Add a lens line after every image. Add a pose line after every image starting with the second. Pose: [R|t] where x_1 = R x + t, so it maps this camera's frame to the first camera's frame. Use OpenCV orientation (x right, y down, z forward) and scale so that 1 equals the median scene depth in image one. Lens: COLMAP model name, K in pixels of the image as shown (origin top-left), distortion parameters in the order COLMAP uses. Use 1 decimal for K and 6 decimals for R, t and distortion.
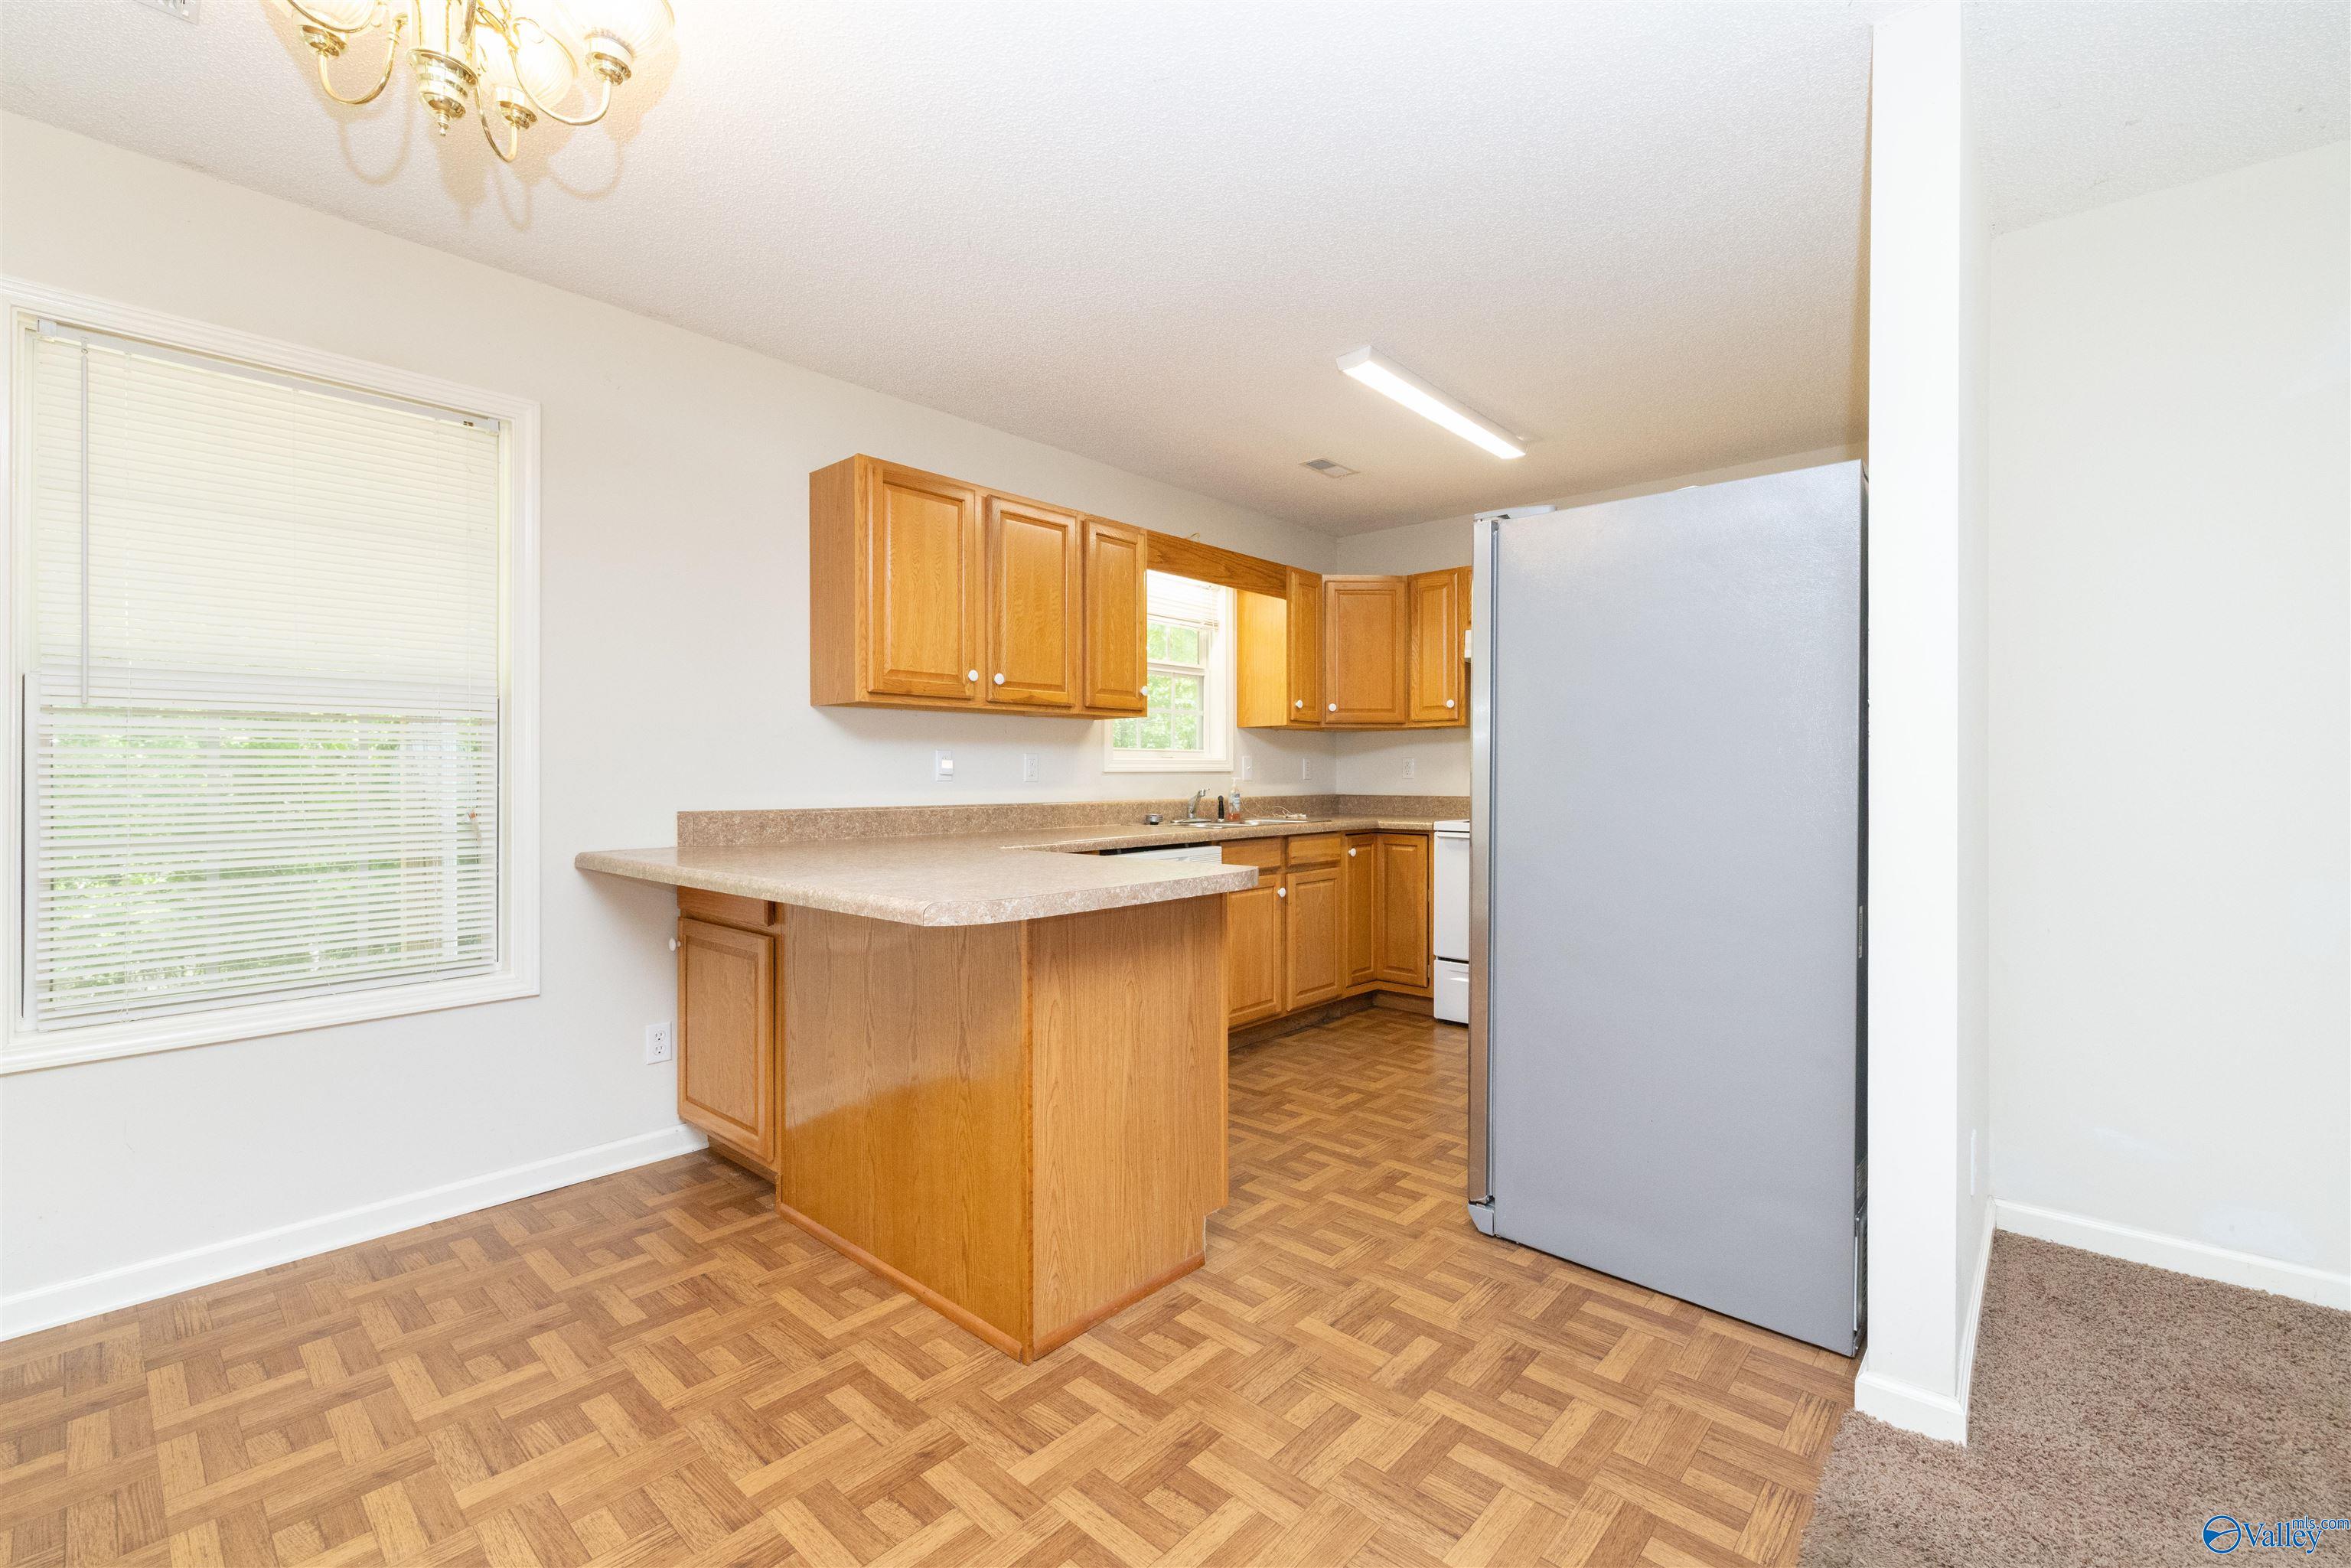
lens RADIAL K [[997.3, 0, 1167.0], [0, 997.3, 776.9], [0, 0, 1]] dist [0.001167, 0.000196]
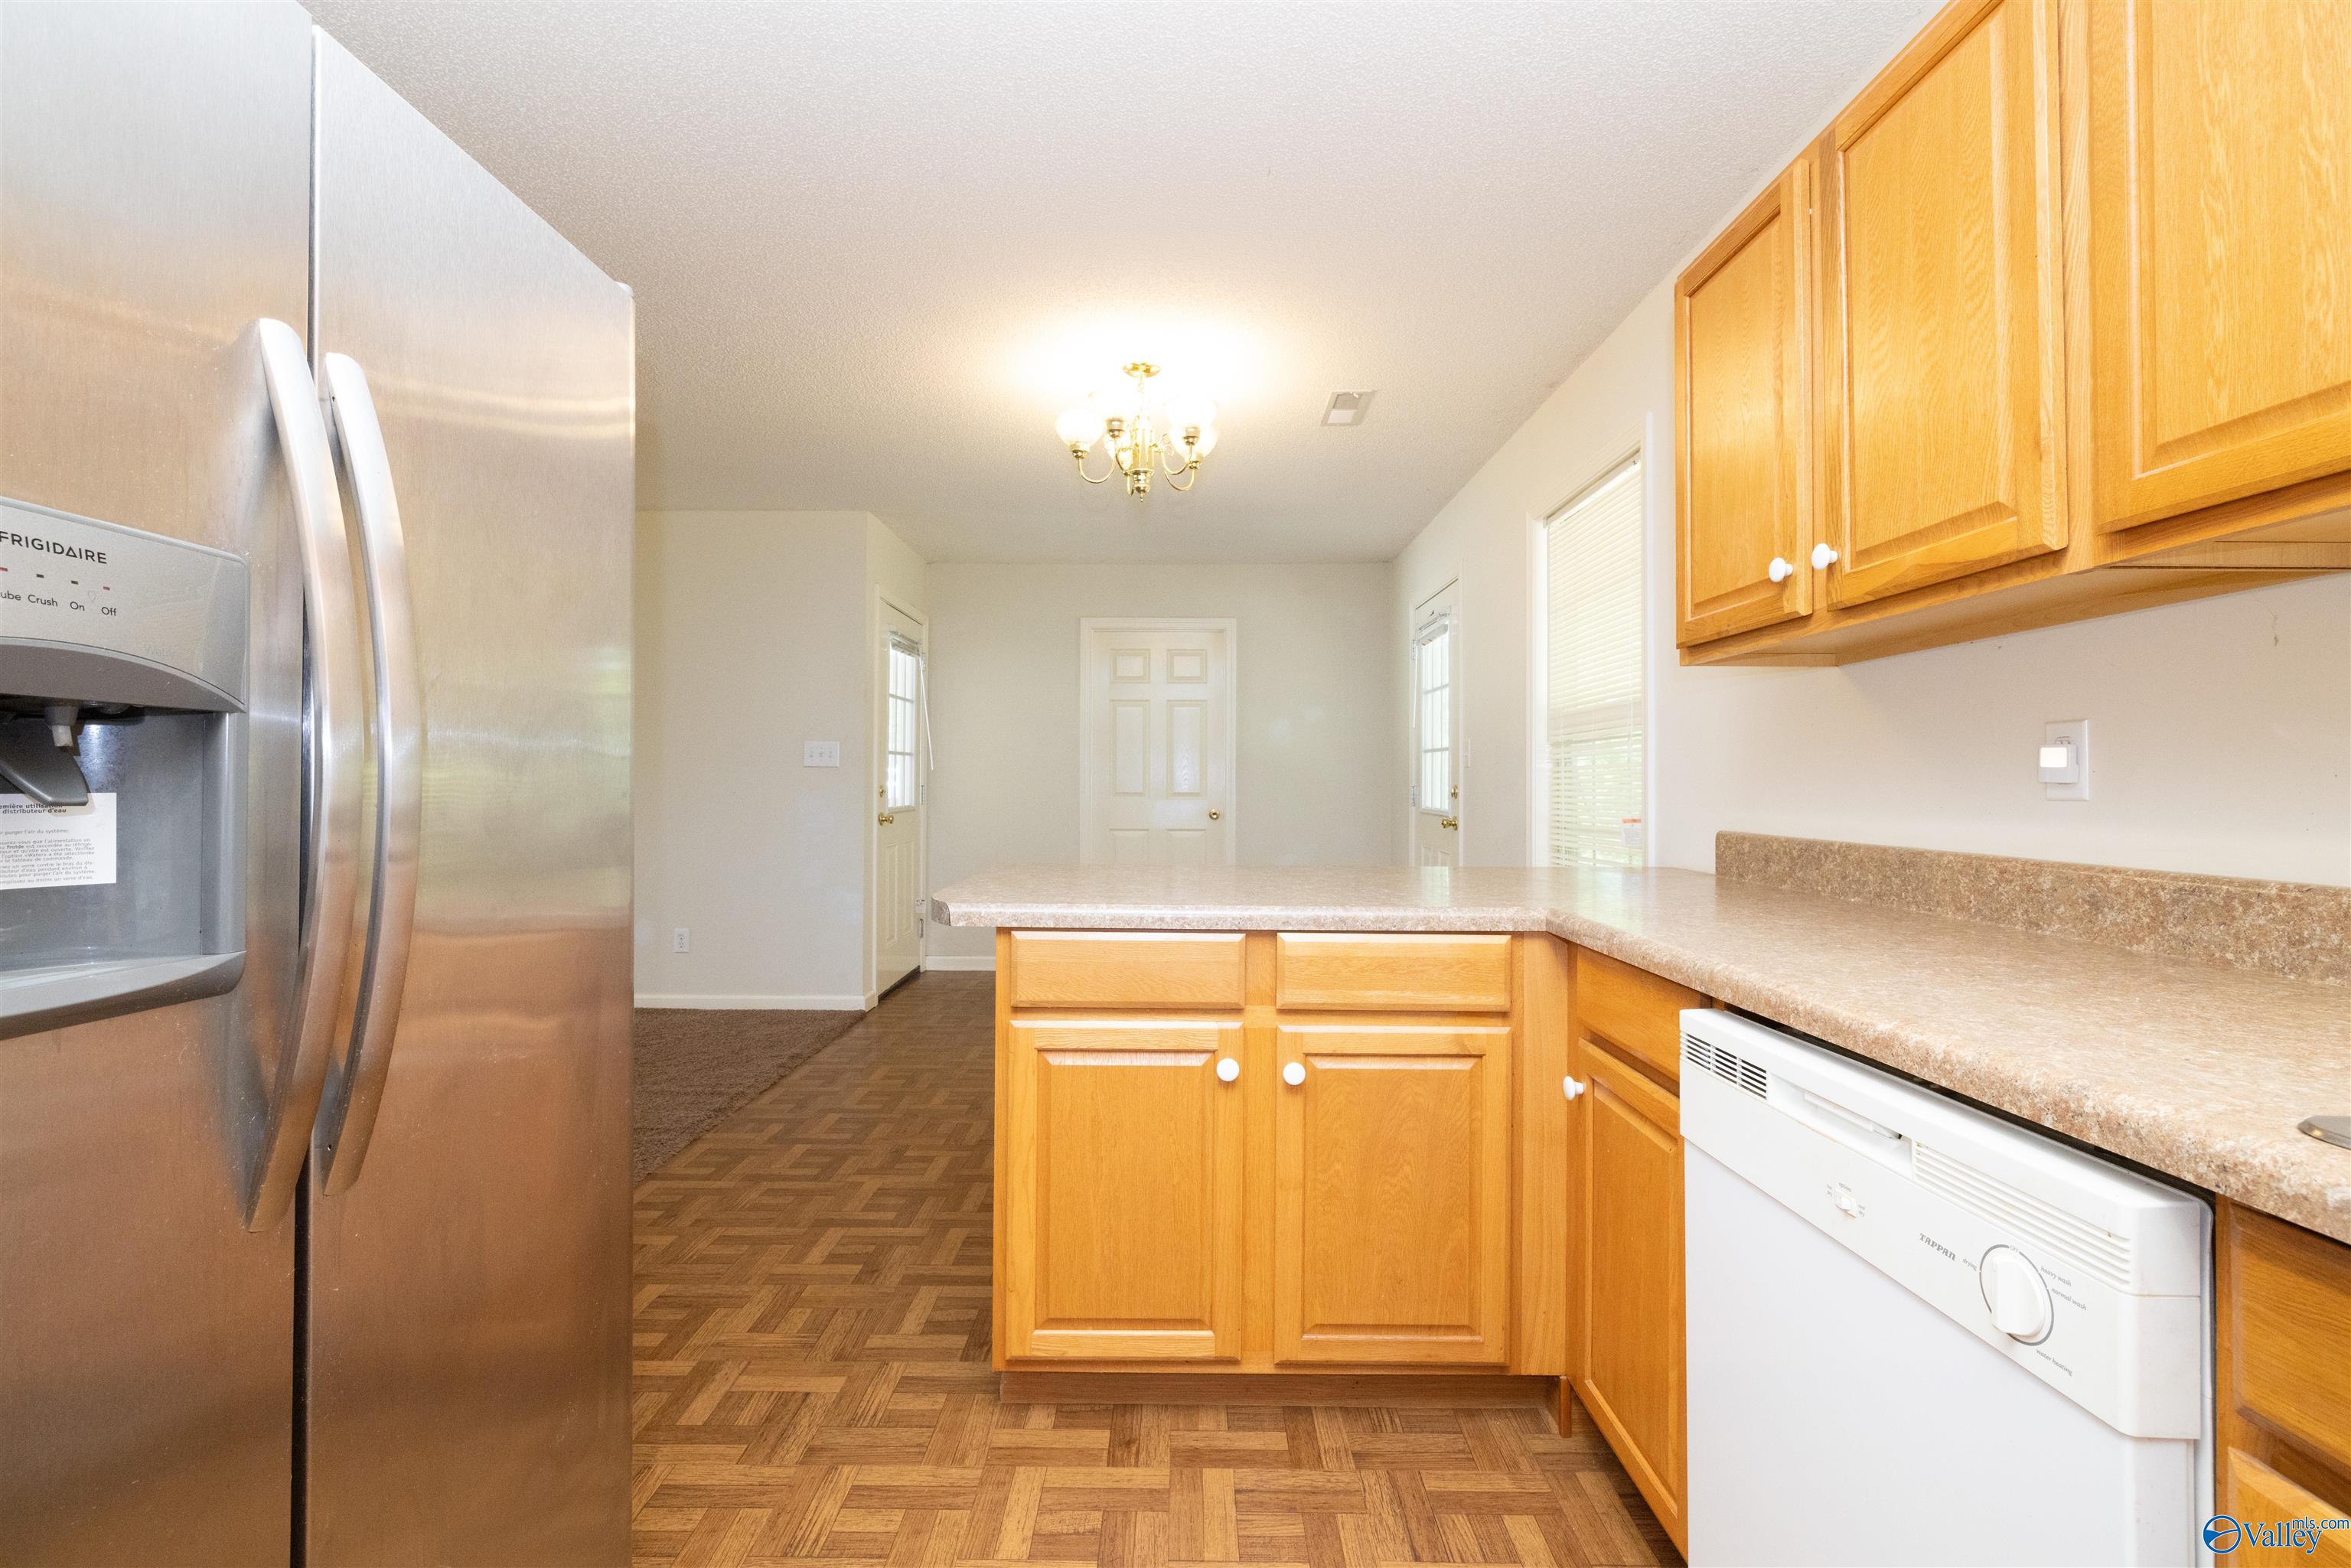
lens RADIAL K [[1044.3, 0, 1178.7], [0, 1044.3, 771.5], [0, 0, 1]] dist [-0.004058, 0.000362]
pose [[-0.739580, -0.010205, -0.672991, 0.492393], [-0.005026, 0.999941, -0.009639, -0.001803], [0.673049, -0.003746, -0.739588, 1.704507]]
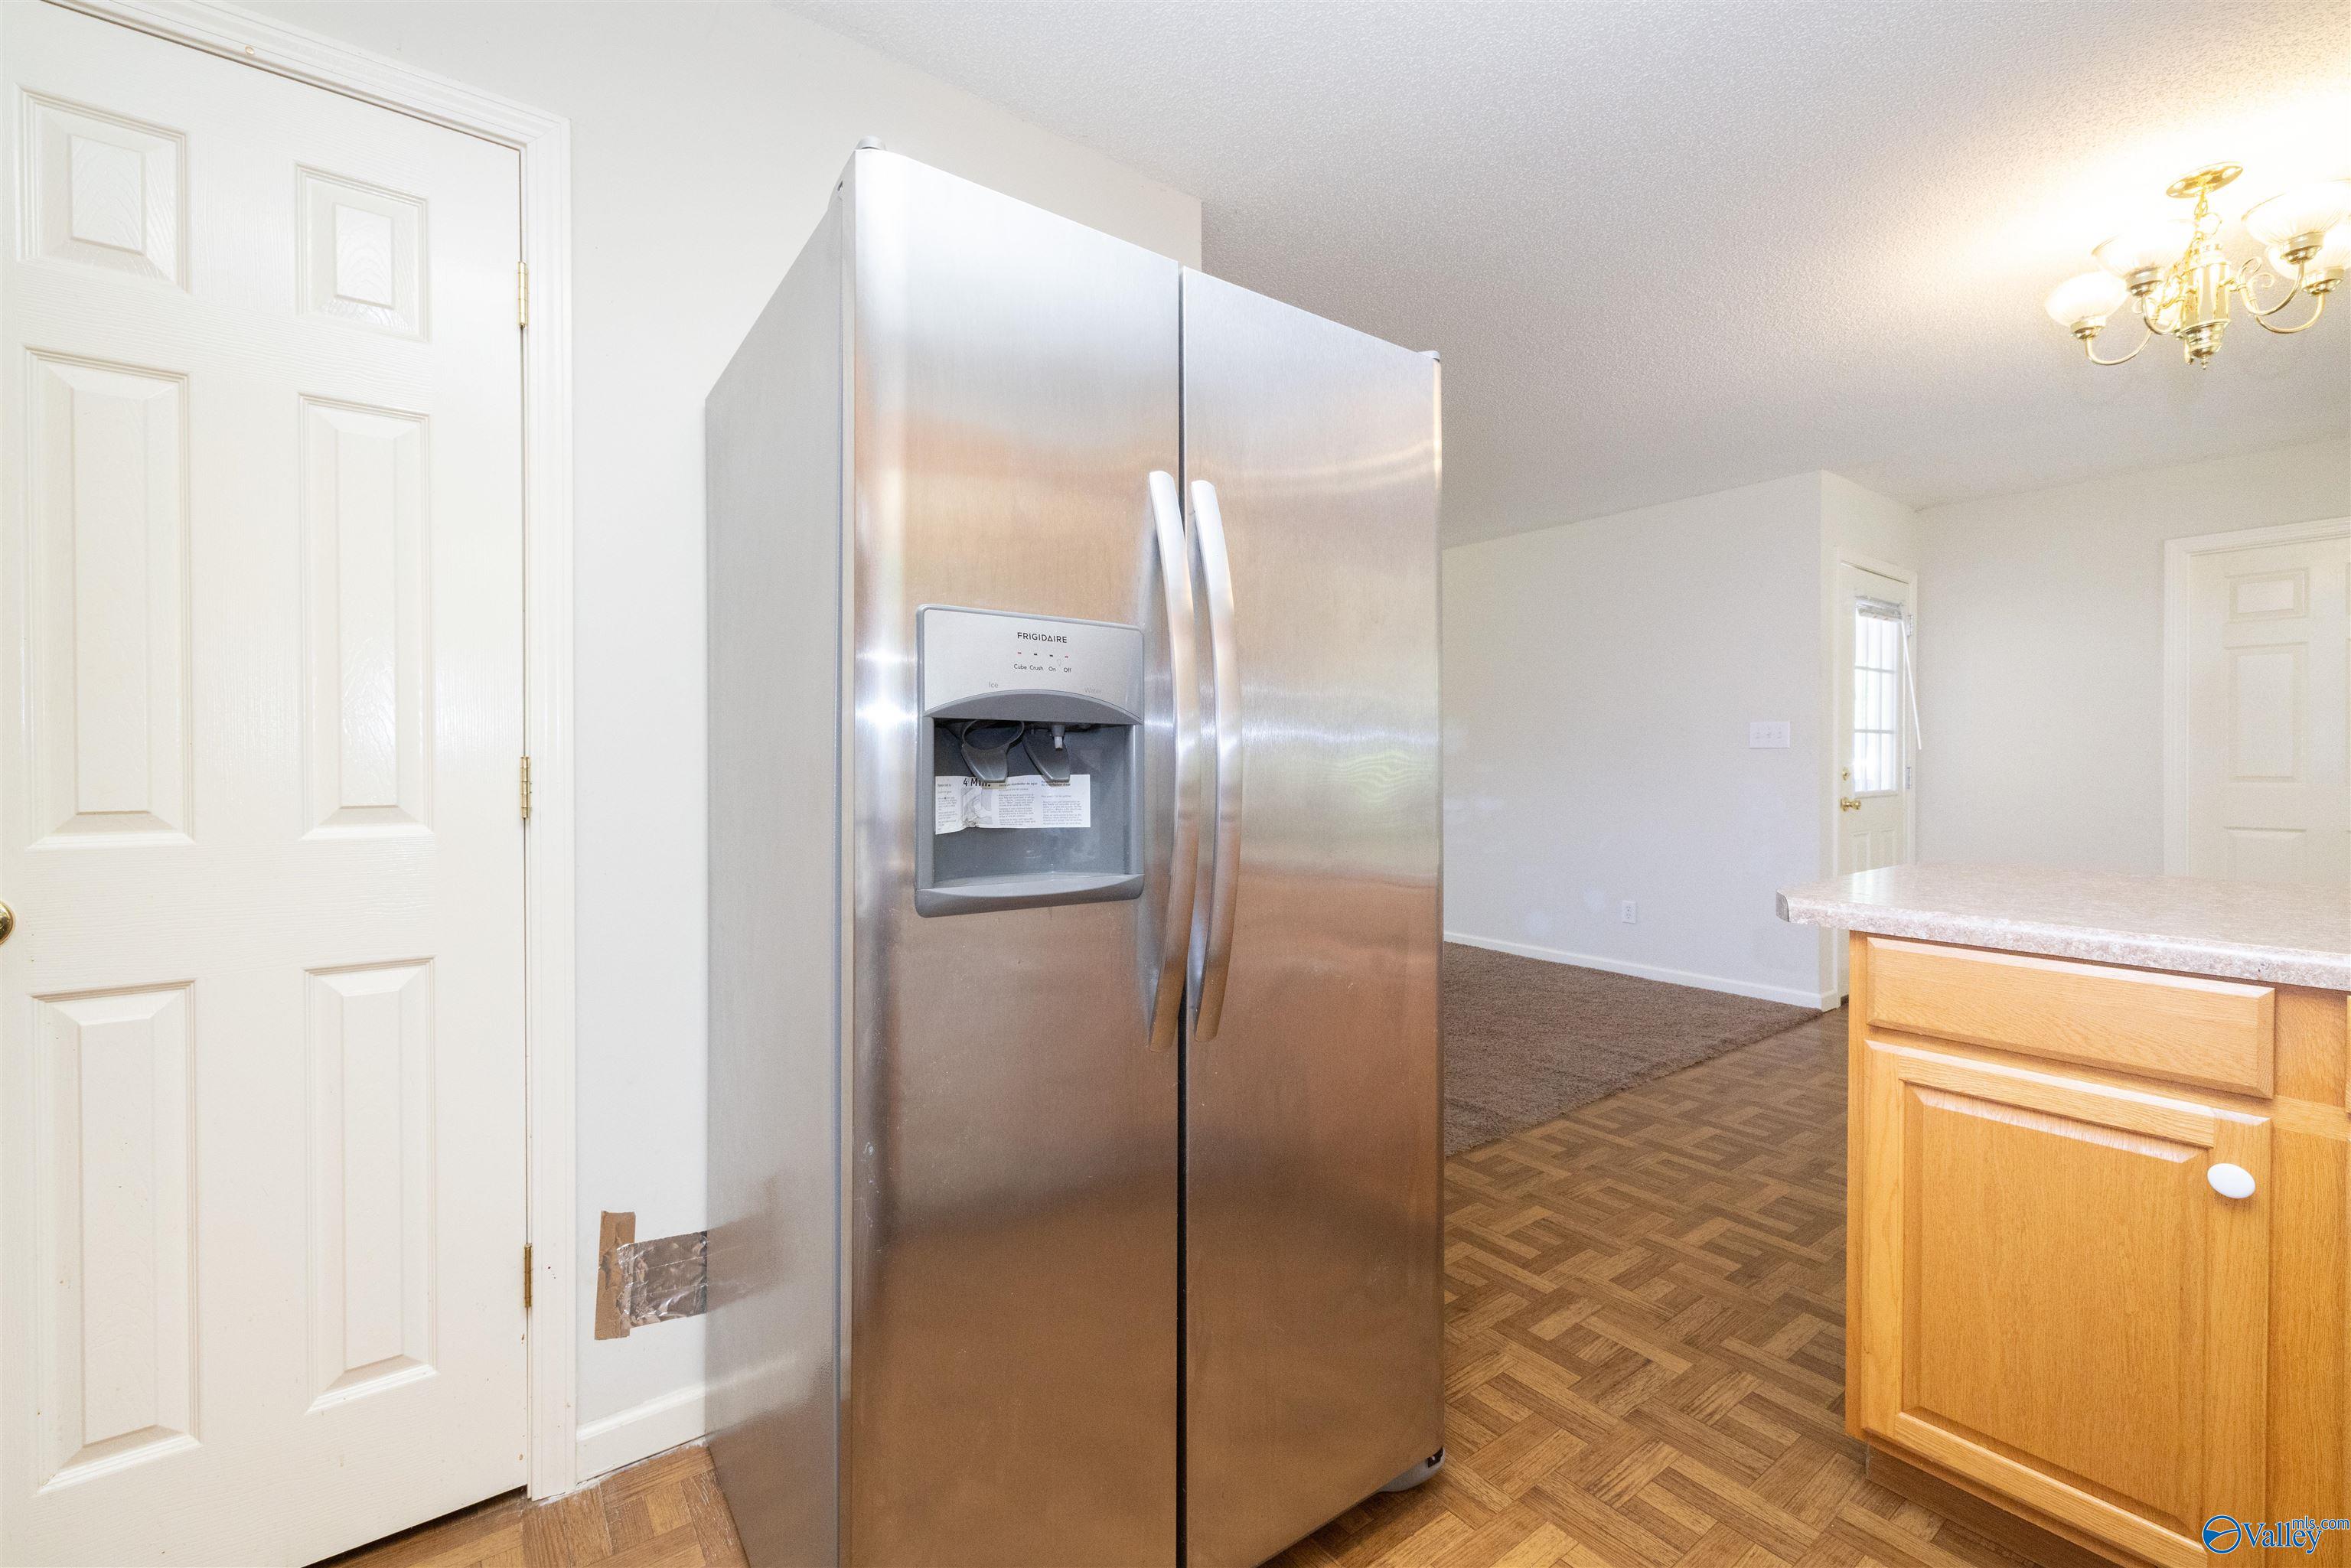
lens RADIAL K [[979.9, 0, 1176.3], [0, 979.9, 769.4], [0, 0, 1]] dist [0.001225, 0.000397]
pose [[-0.982432, 0.001021, 0.186619, 0.376887], [0.002353, 0.999973, 0.006916, -0.002815], [-0.186607, 0.007234, -0.982408, 1.746340]]
